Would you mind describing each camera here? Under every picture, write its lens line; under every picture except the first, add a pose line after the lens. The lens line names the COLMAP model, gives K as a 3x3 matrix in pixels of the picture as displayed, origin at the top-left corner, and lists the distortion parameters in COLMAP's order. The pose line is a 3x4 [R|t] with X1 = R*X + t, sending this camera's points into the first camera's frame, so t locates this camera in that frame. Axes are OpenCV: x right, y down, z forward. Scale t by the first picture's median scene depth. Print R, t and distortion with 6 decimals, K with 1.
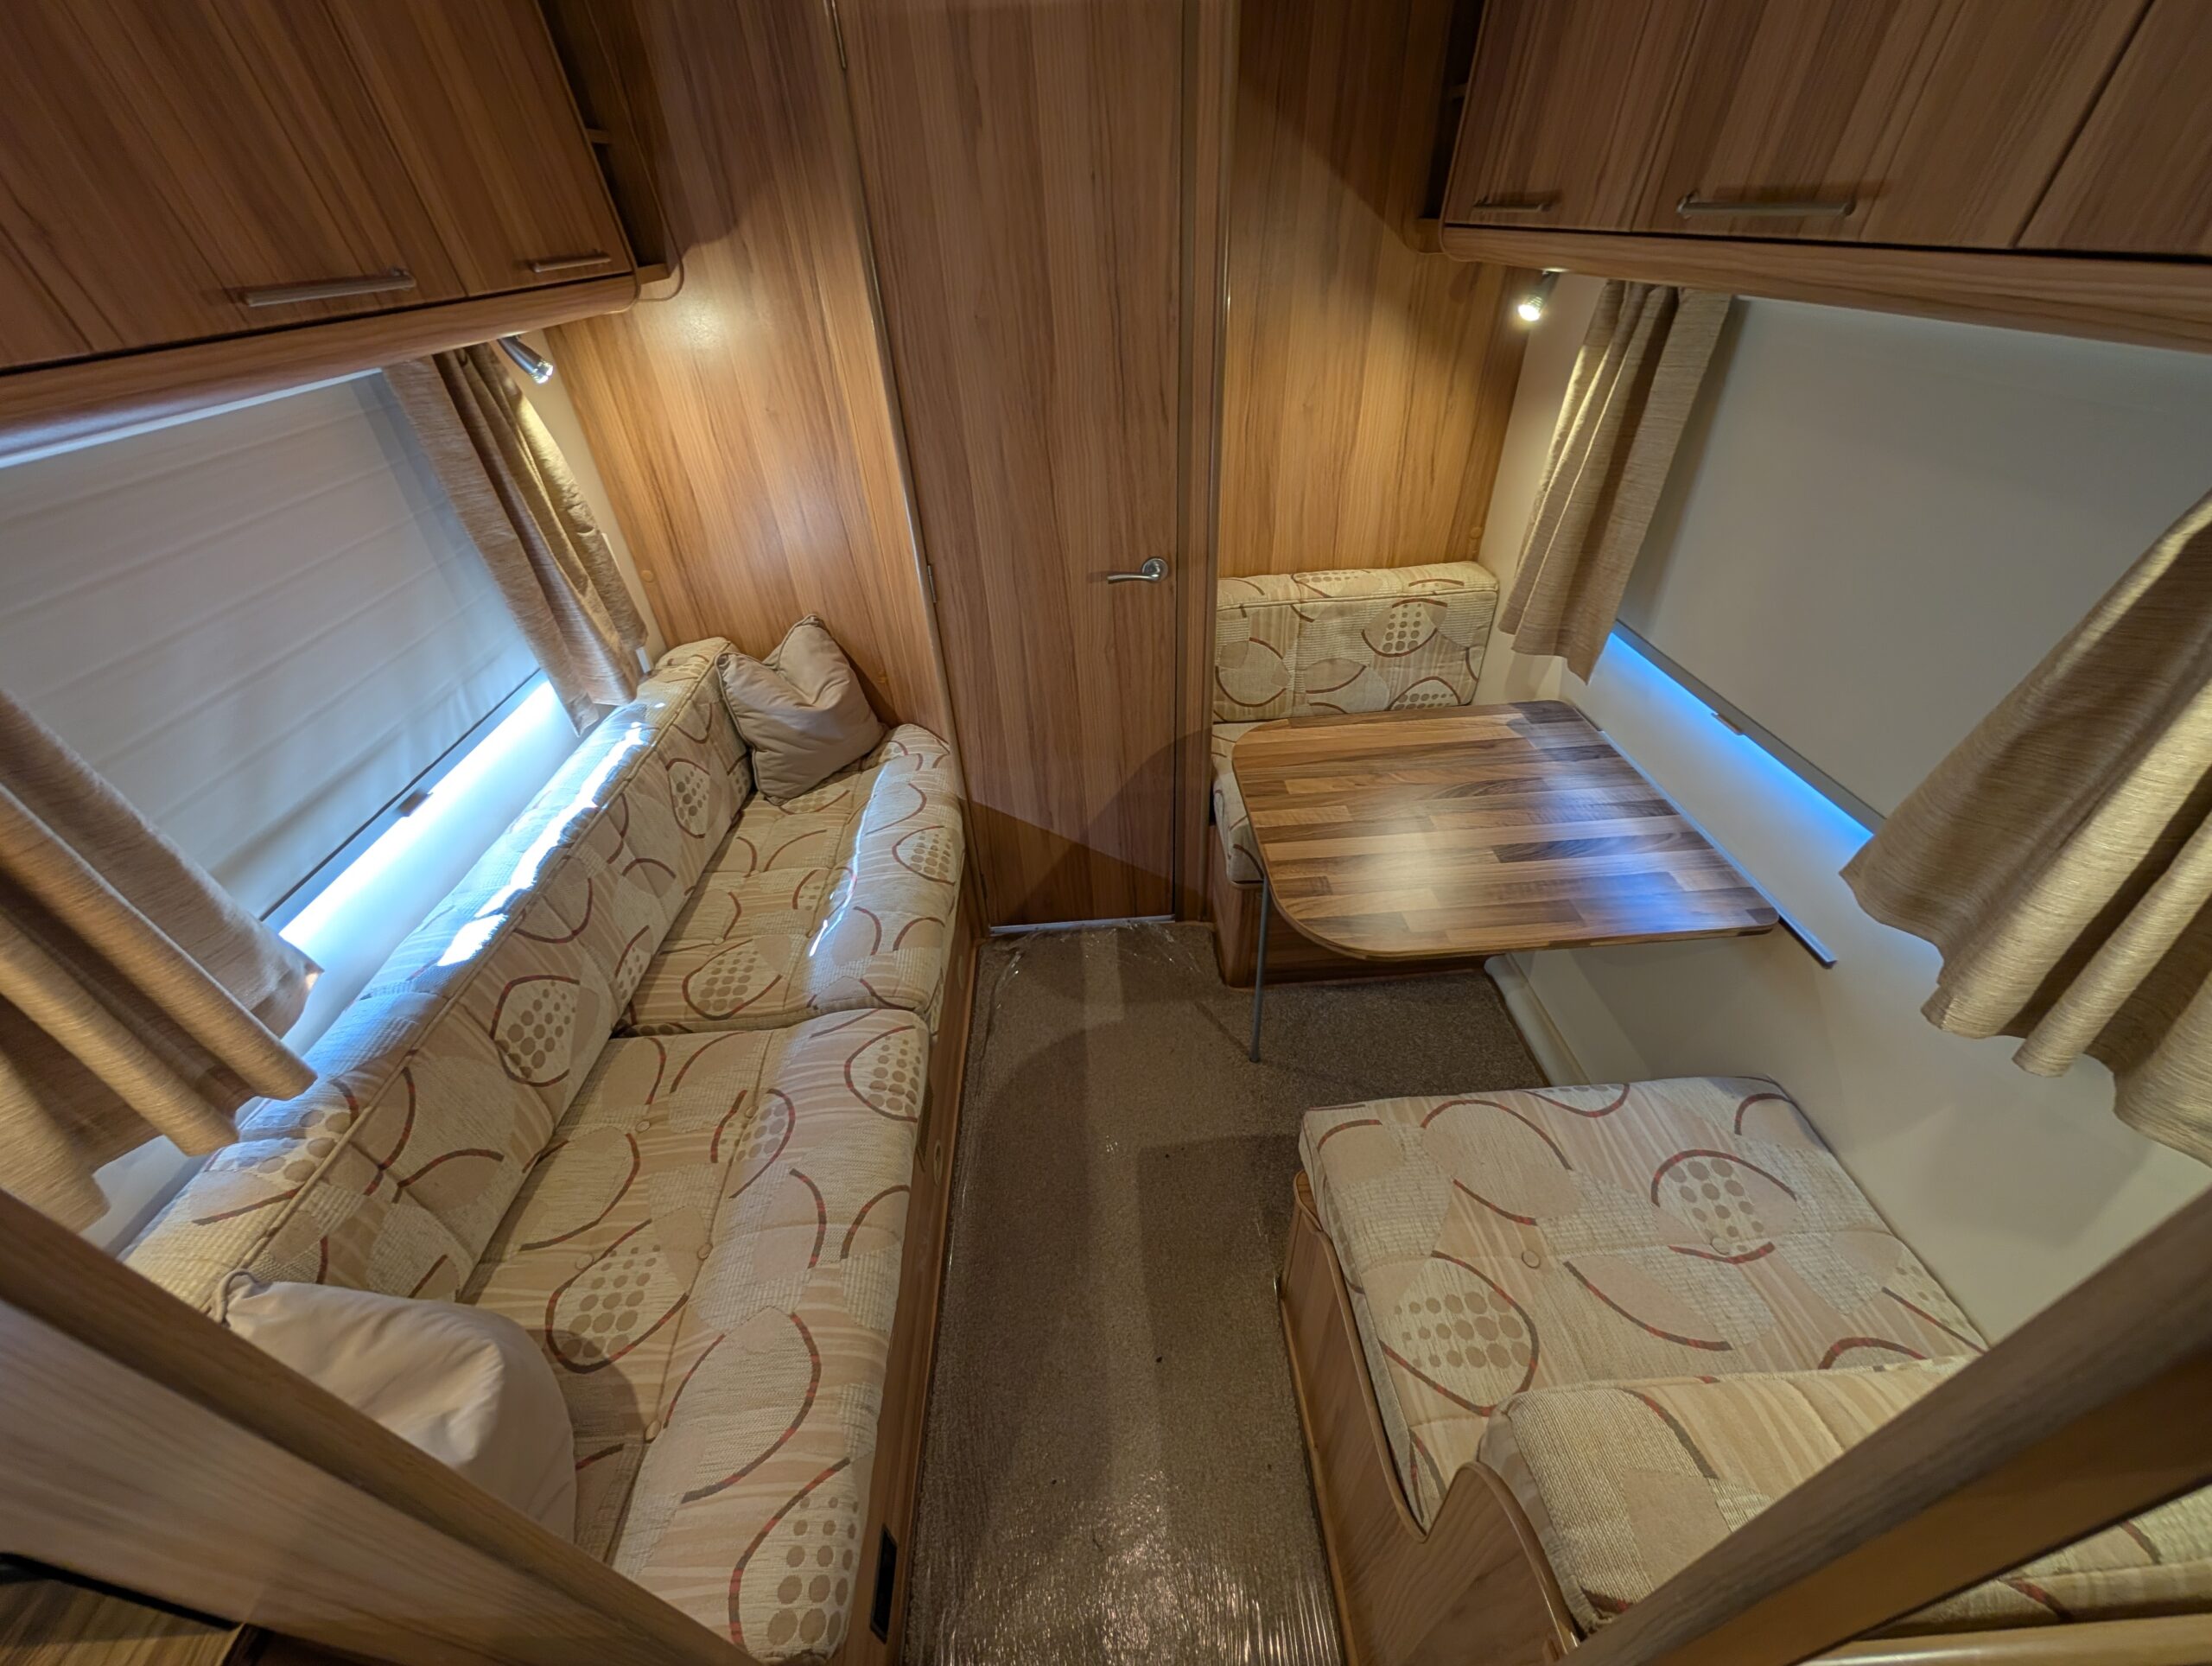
lens RADIAL K [[832.2, 0, 1106.0], [0, 832.2, 833.0], [0, 0, 1]] dist [-0.002676, 0.001023]
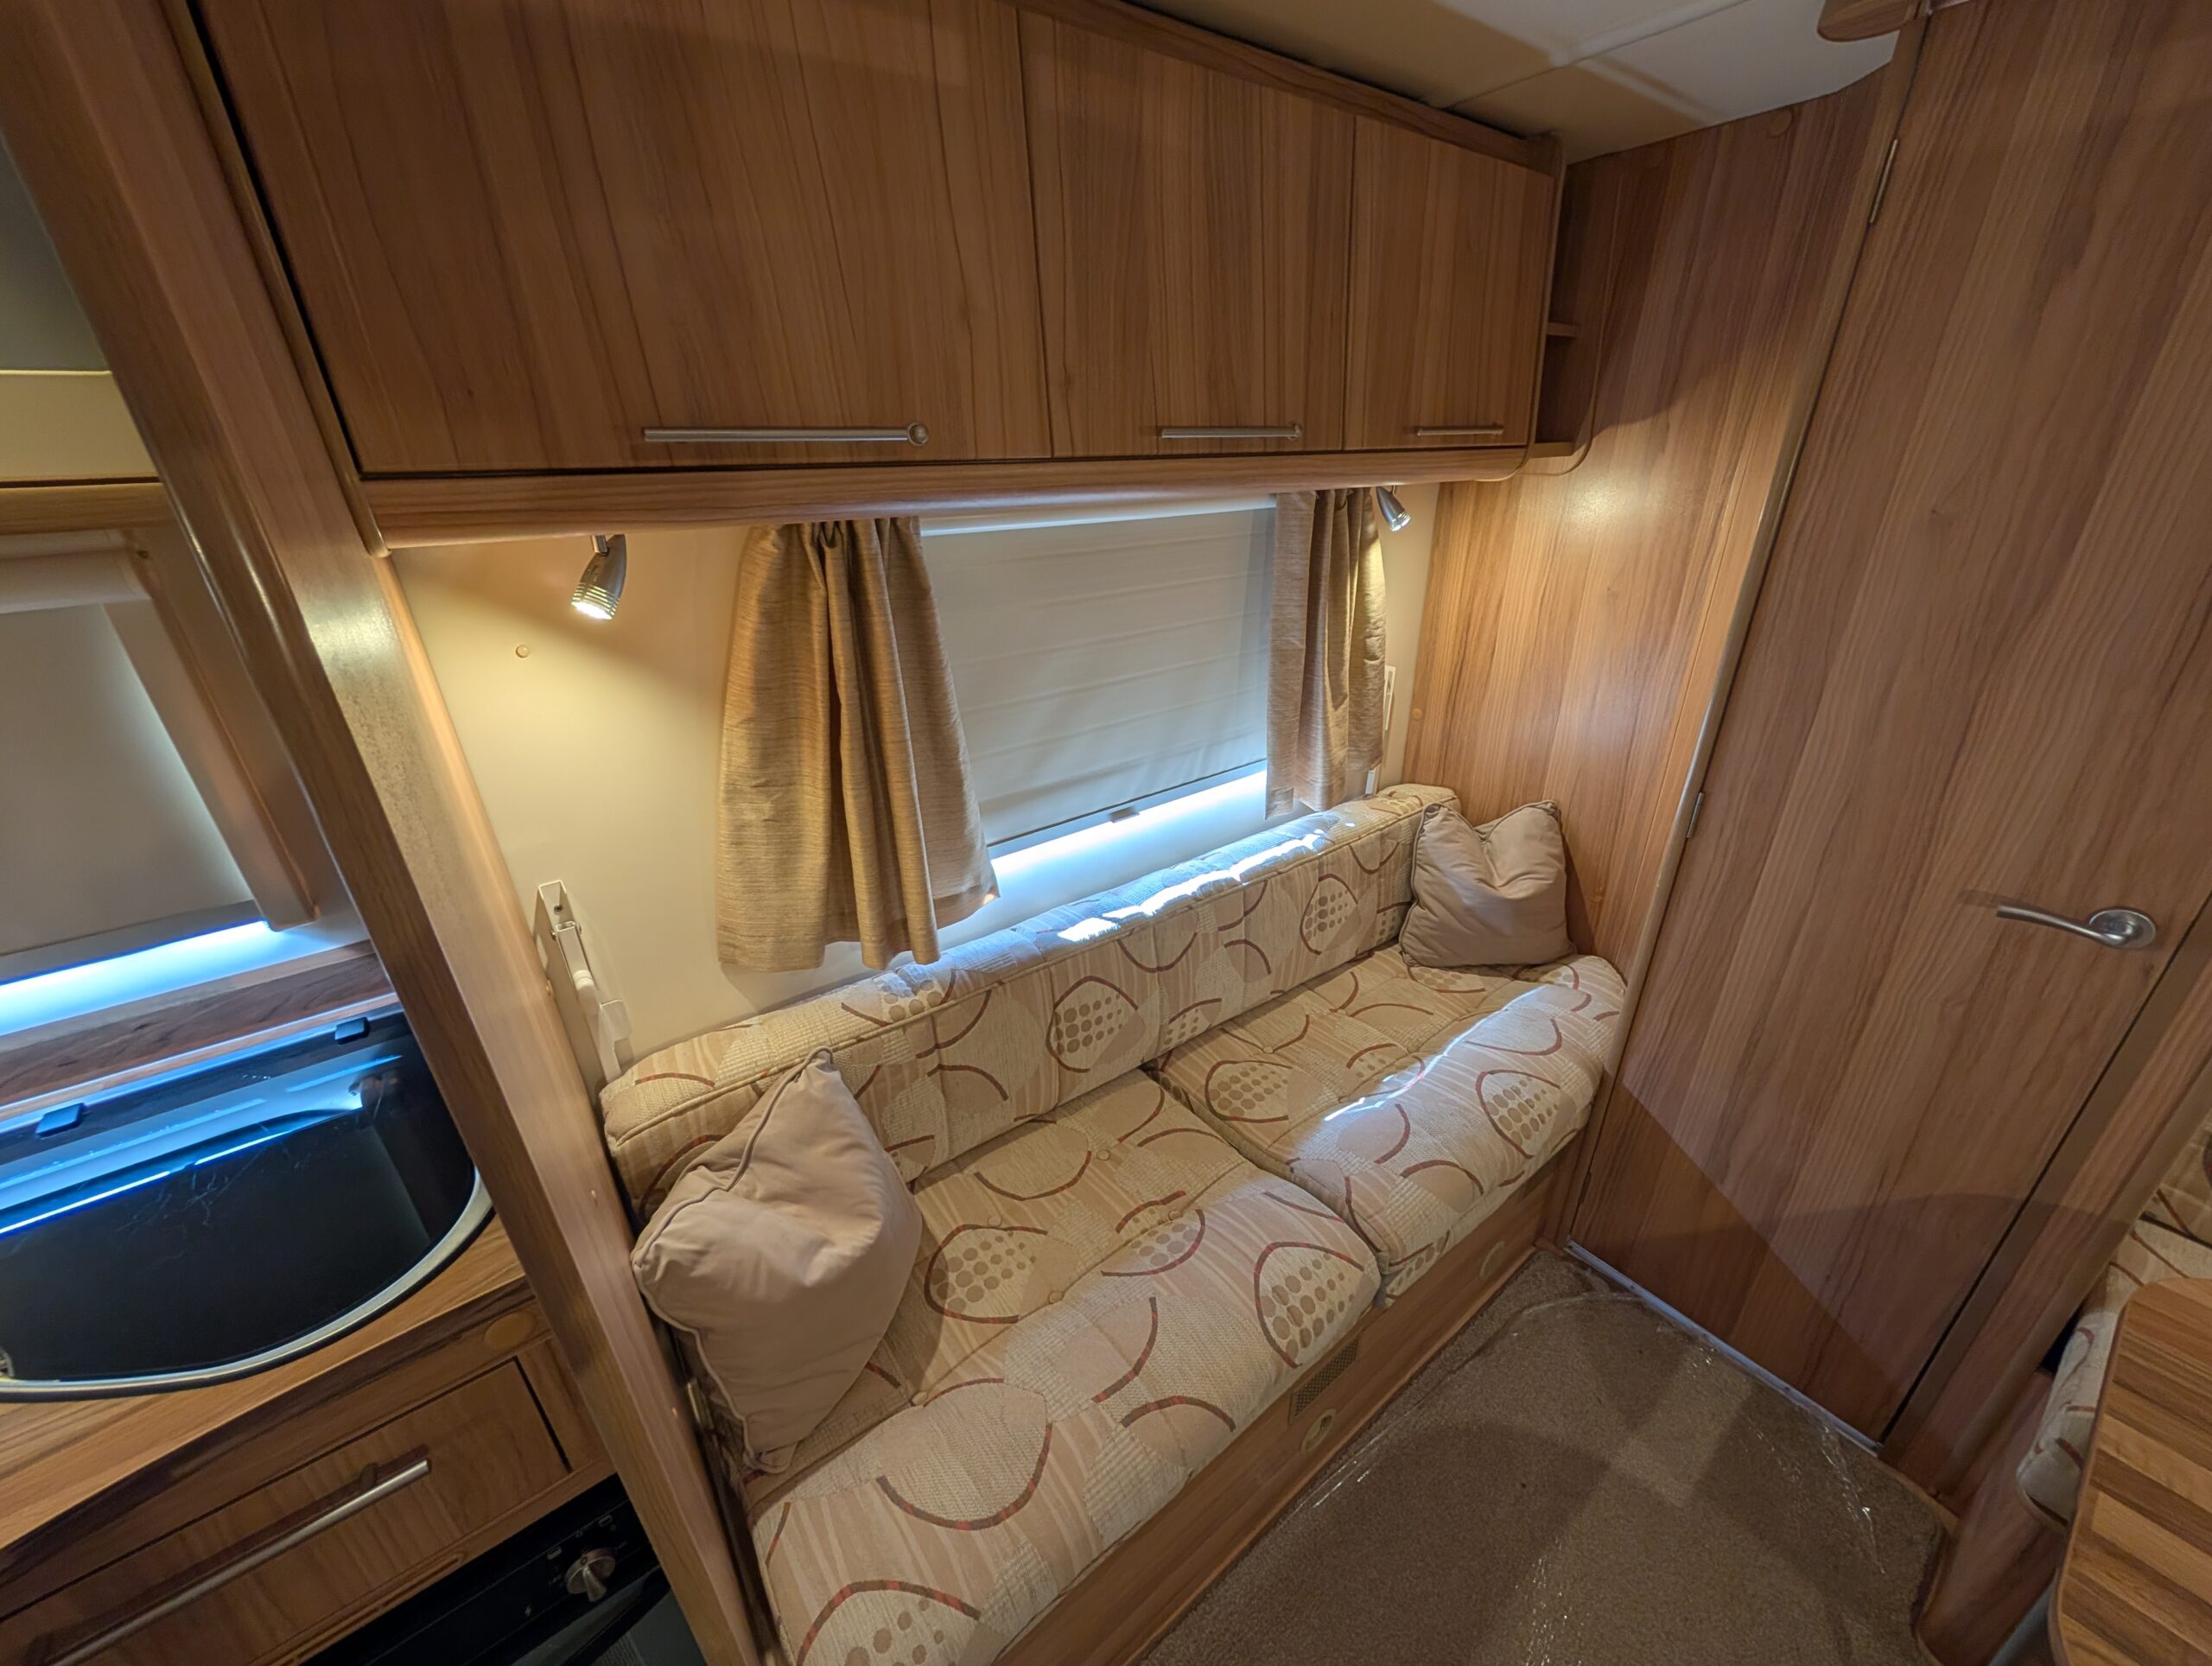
lens RADIAL K [[835.3, 0, 1106.4], [0, 835.3, 834.9], [0, 0, 1]] dist [-0.000583, 0.000235]
pose [[0.565233, 0.369688, -0.737457, 0.068904], [-0.499471, 0.864844, 0.050721, -0.048489], [0.656536, 0.339669, 0.673487, 0.118240]]
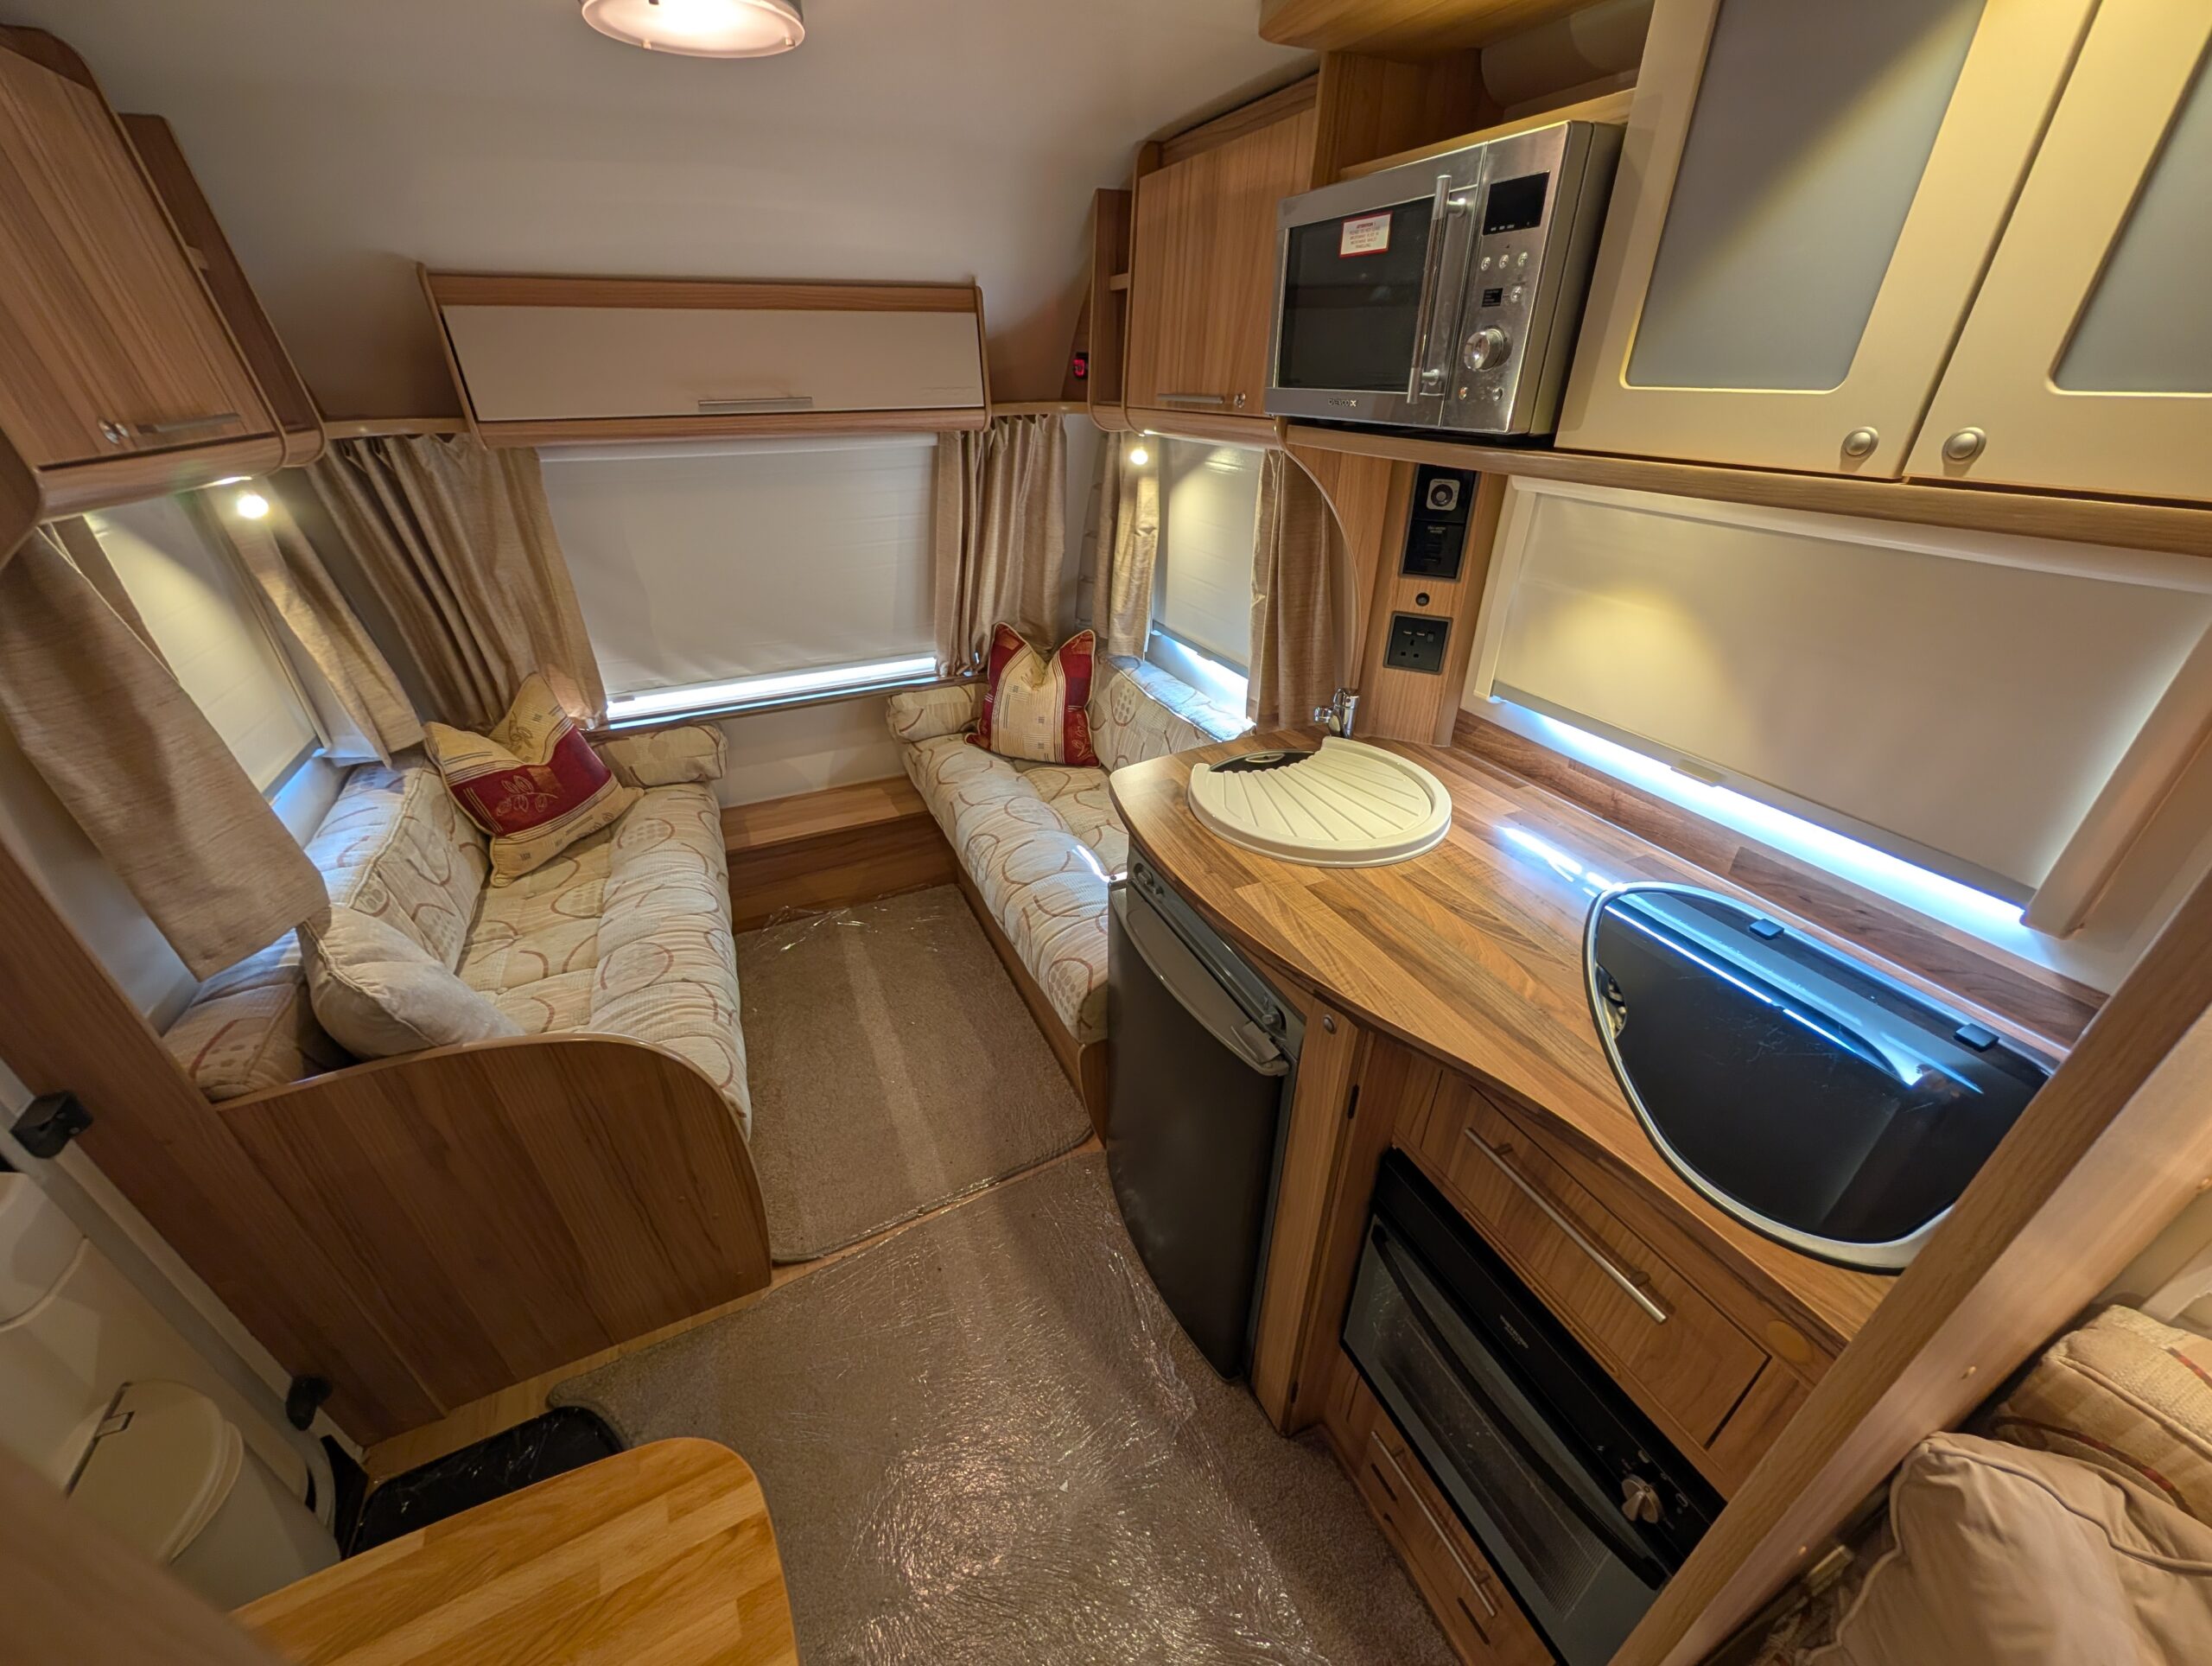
lens RADIAL K [[832.2, 0, 1106.0], [0, 832.2, 833.0], [0, 0, 1]] dist [-0.002676, 0.001023]
pose [[-0.925343, 0.230442, -0.301061, 0.081955], [-0.189308, 0.407169, 0.893519, -0.089439], [0.328487, 0.883804, -0.333146, 0.082184]]
